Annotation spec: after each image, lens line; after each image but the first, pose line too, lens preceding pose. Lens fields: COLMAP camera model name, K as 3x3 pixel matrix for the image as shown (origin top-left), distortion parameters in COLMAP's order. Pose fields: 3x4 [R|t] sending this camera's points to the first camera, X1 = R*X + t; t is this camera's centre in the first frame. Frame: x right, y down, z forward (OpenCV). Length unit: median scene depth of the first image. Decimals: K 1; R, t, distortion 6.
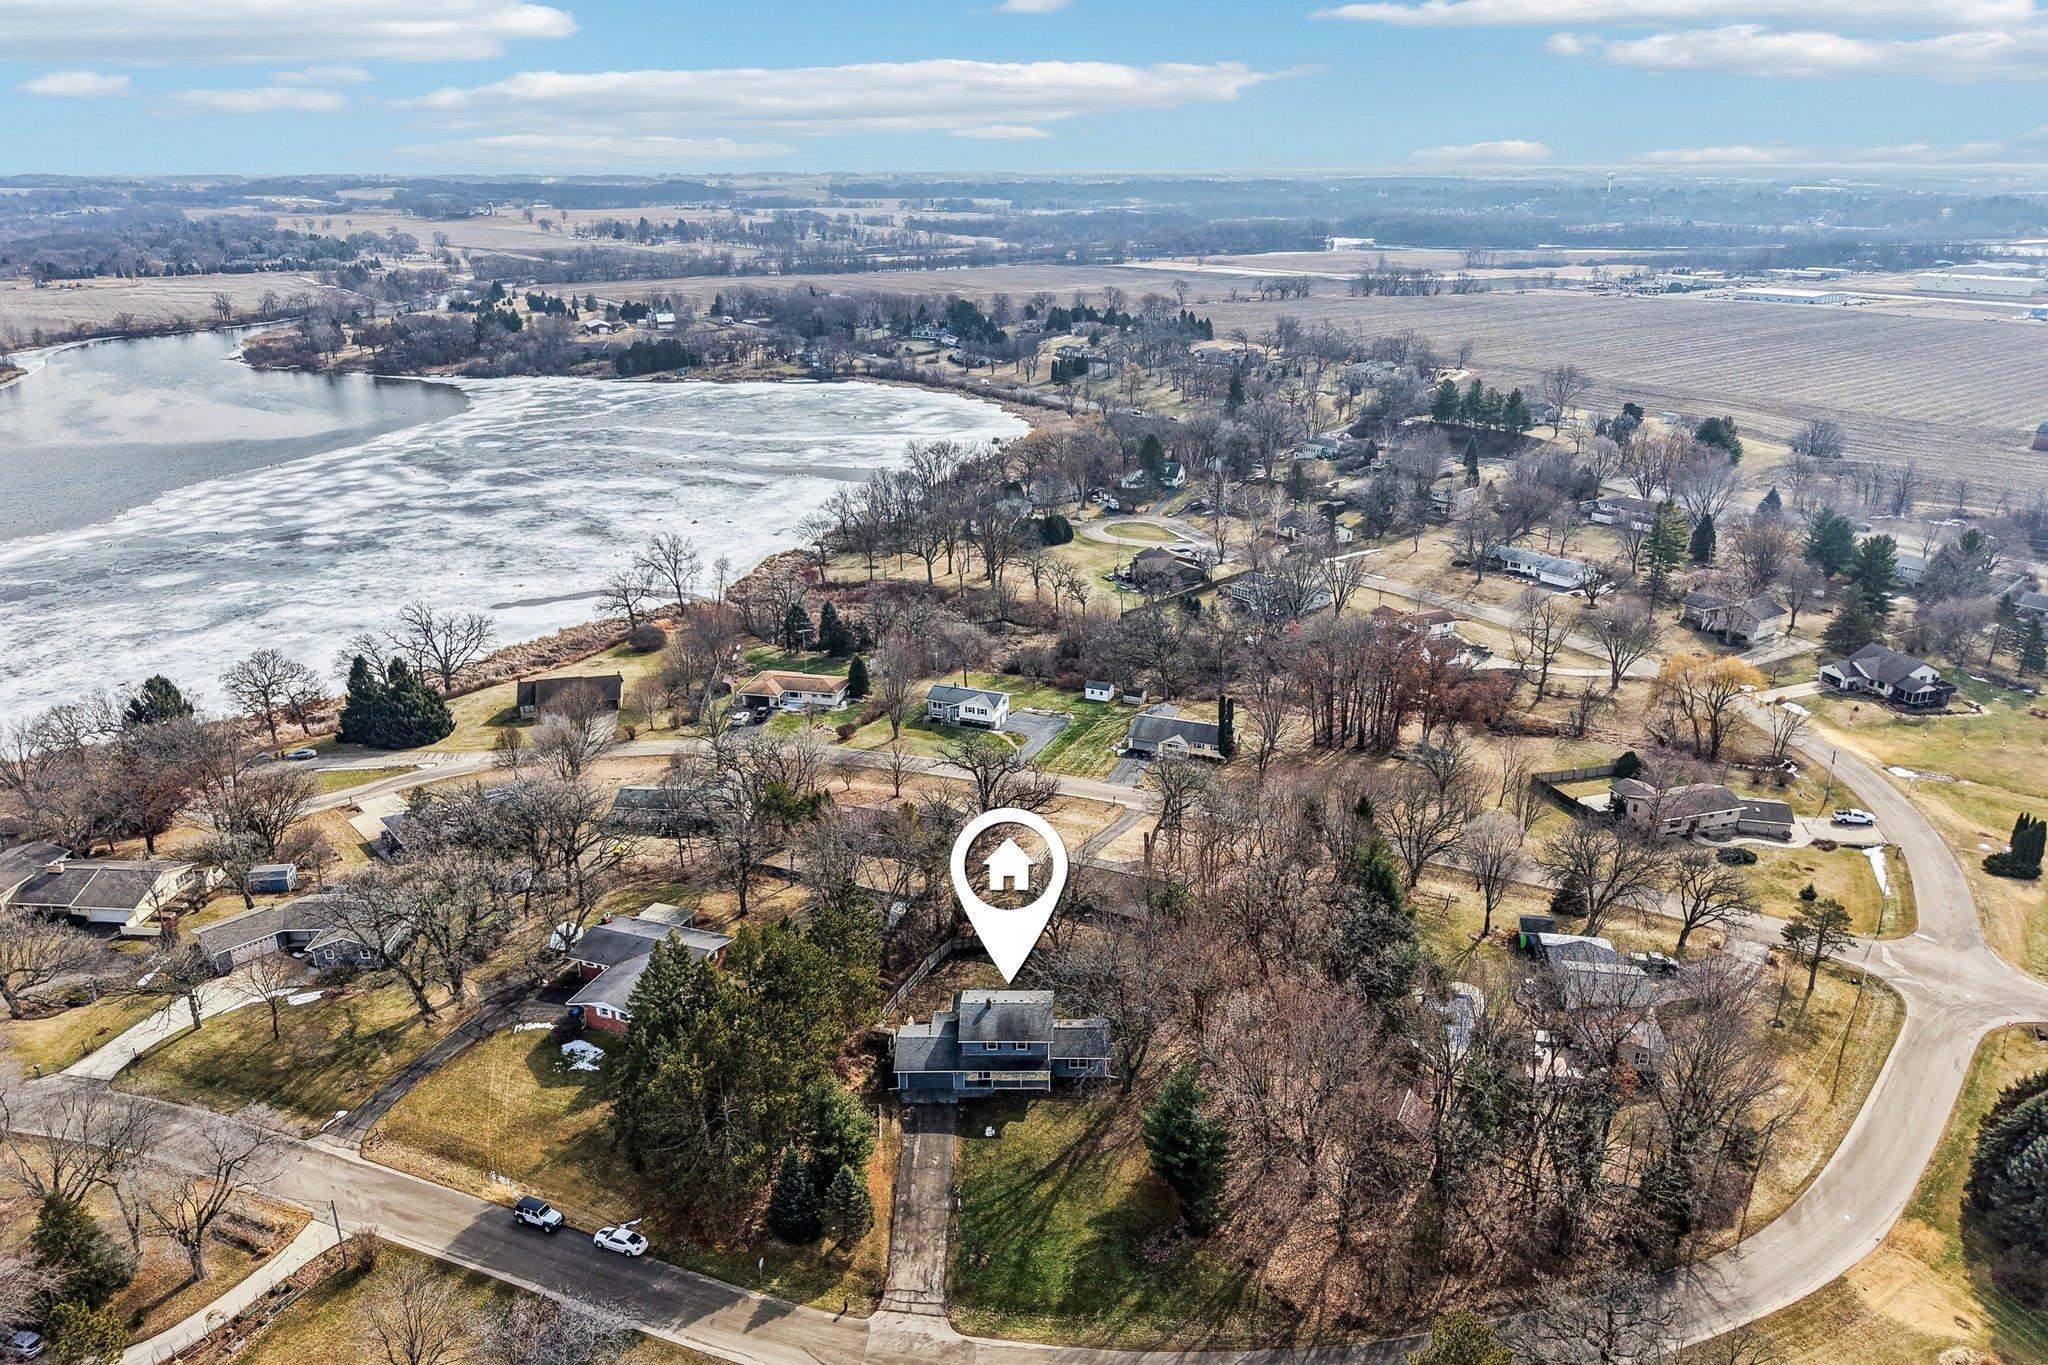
lens RADIAL K [[1437.8, 0, 1024.0], [0, 1437.8, 682.5], [0, 0, 1]] dist [0.009924, -0.008484]
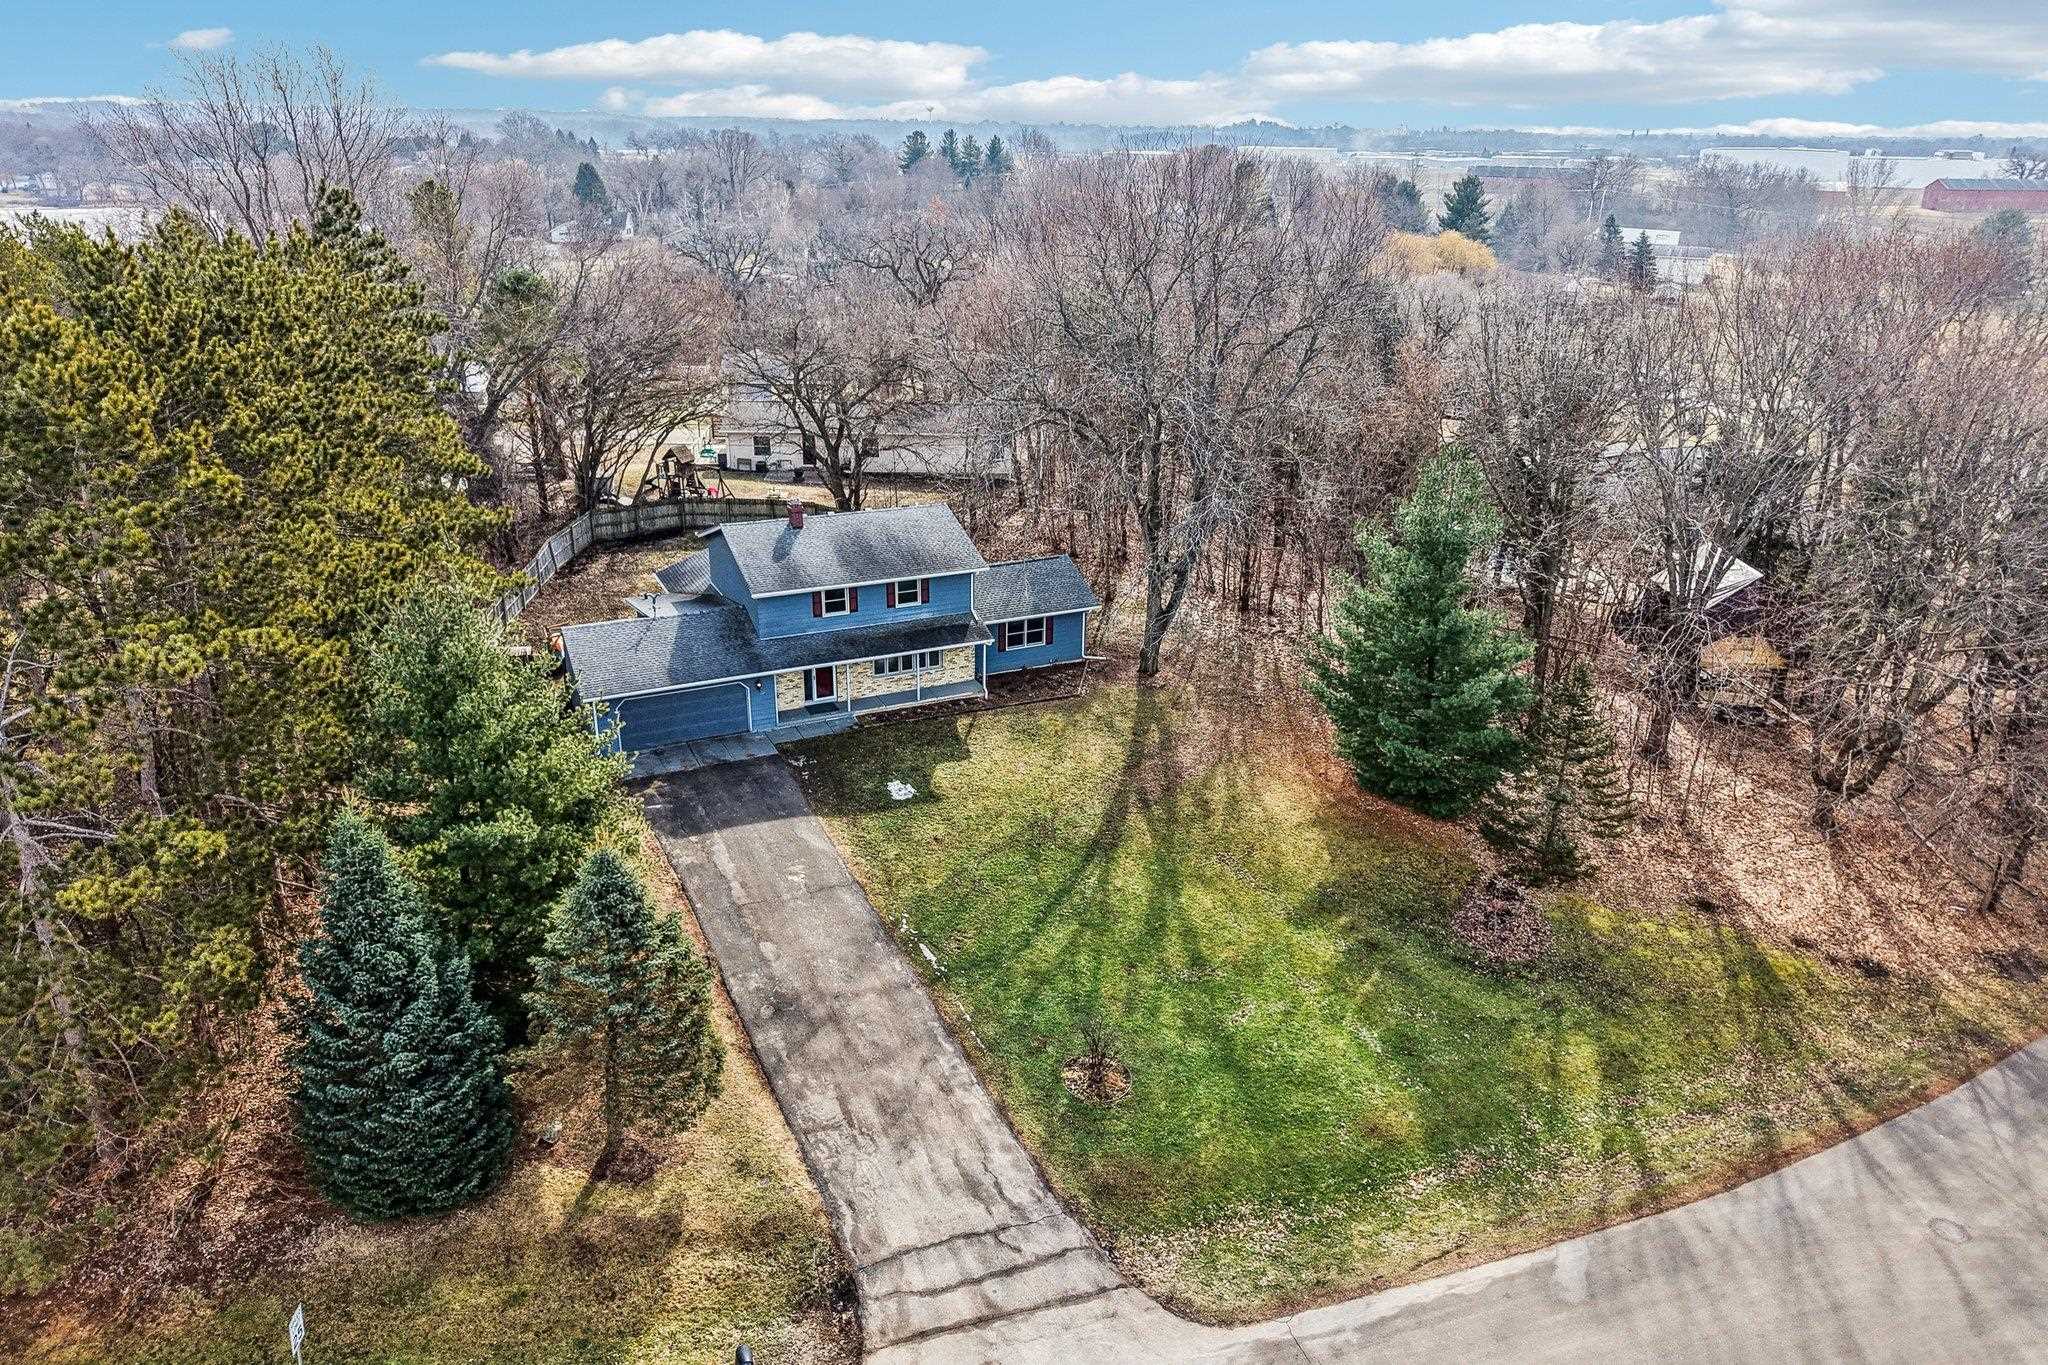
lens RADIAL K [[1389.8, 0, 1024.0], [0, 1389.8, 682.5], [0, 0, 1]] dist [0.003272, -0.004838]
pose [[0.897351, -0.141869, 0.417892, -0.152383], [0.137602, 0.989659, 0.040498, 0.302133], [-0.419316, 0.021162, 0.907593, 0.735424]]
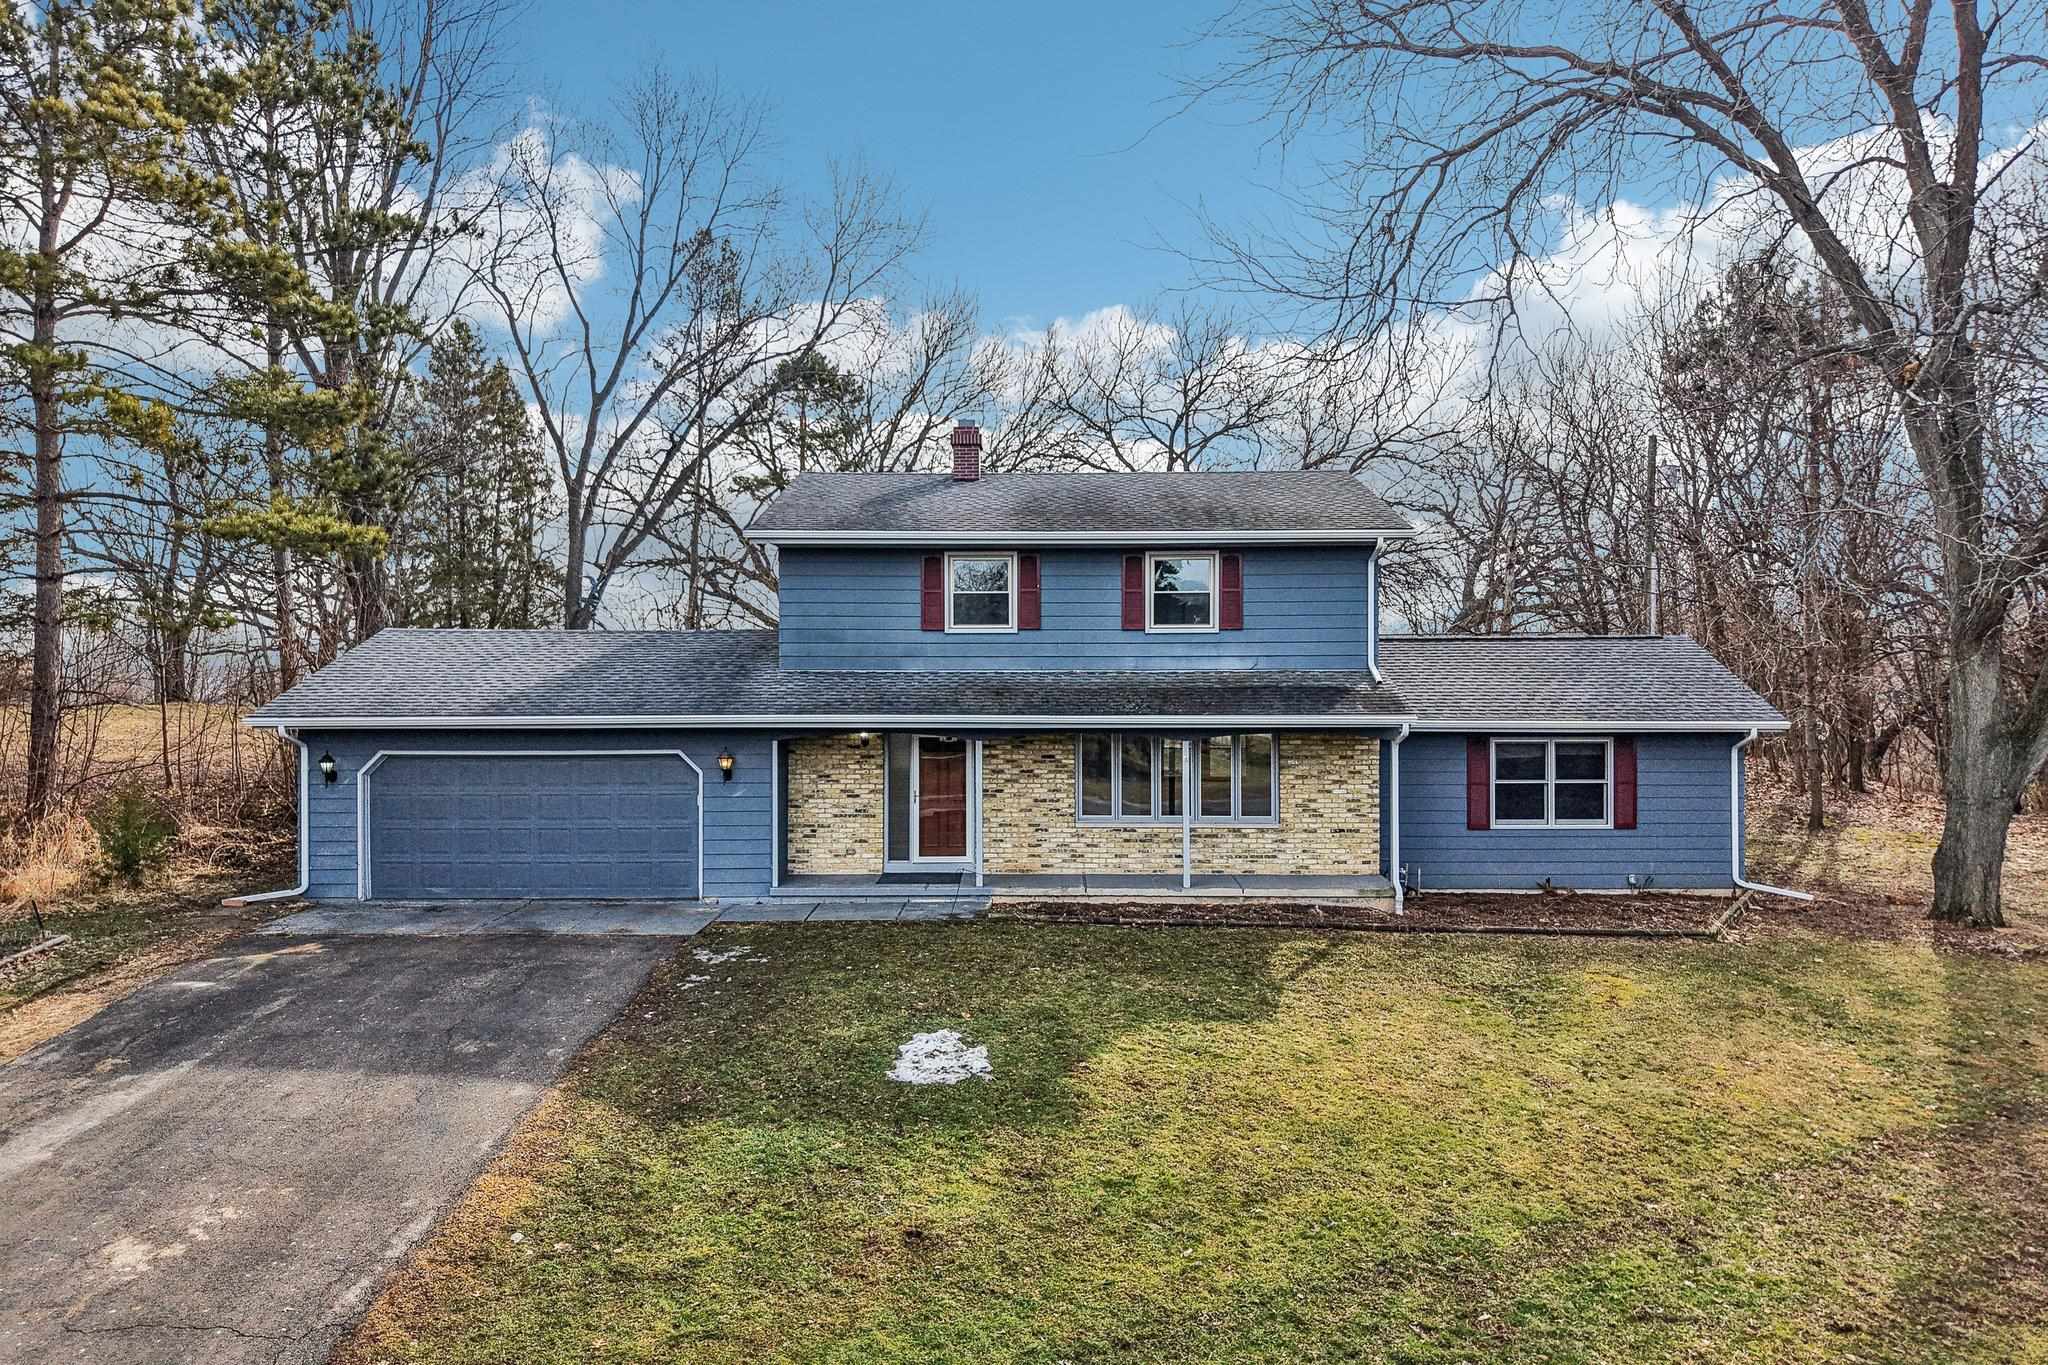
lens RADIAL K [[1389.8, 0, 1024.0], [0, 1389.8, 682.5], [0, 0, 1]] dist [0.003272, -0.004838]
pose [[0.999919, 0.007016, -0.010588, -0.018417], [-0.010317, 0.934879, -0.354817, 0.353364], [0.007409, 0.354898, 0.934876, 0.992061]]
